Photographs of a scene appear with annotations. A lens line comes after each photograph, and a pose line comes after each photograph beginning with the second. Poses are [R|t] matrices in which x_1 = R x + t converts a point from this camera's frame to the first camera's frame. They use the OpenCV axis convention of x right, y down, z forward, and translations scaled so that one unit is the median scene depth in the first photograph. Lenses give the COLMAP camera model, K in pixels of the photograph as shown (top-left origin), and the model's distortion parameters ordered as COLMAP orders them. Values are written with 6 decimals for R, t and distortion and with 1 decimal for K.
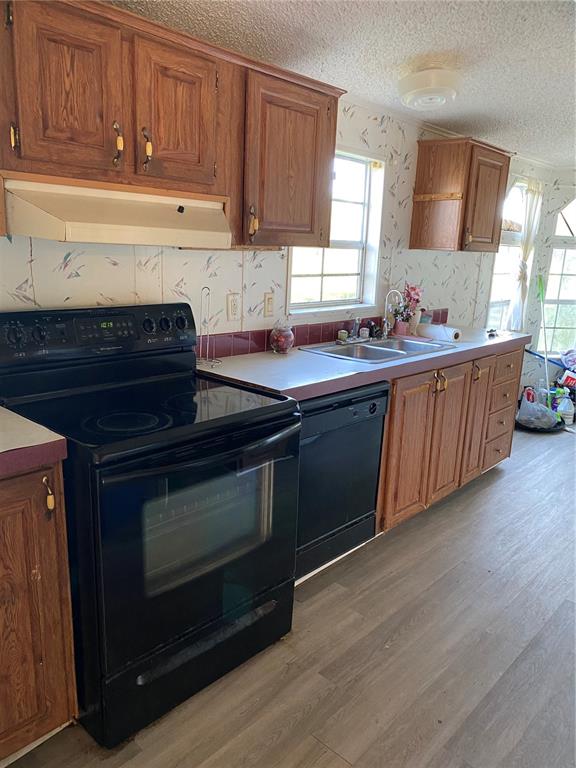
lens RADIAL K [[578.2, 0, 284.9], [0, 578.2, 382.9], [0, 0, 1]] dist [0.025232, -0.005262]
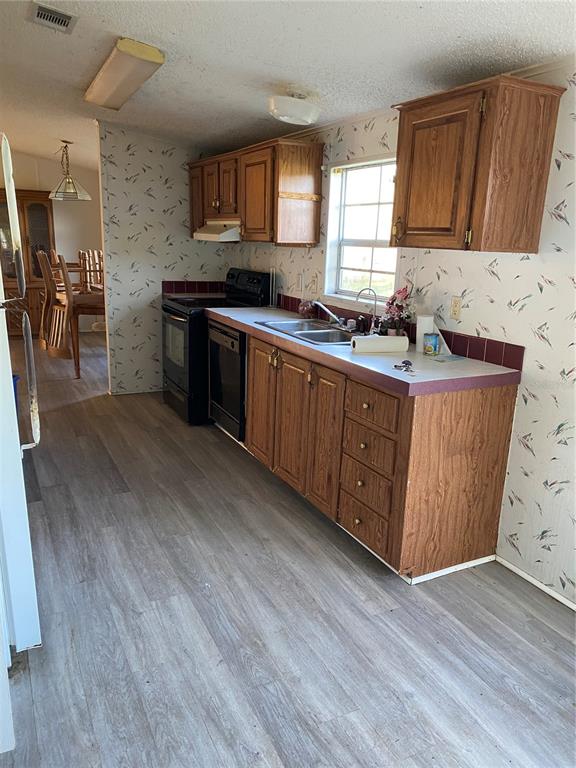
lens RADIAL K [[578.2, 0, 288.0], [0, 578.2, 385.9], [0, 0, 1]] dist [0.025232, -0.005262]
pose [[-0.331535, 0.178316, -0.926438, 1.243781], [-0.271166, 0.922530, 0.274603, -0.253398], [0.903633, 0.342260, -0.257498, 1.259287]]
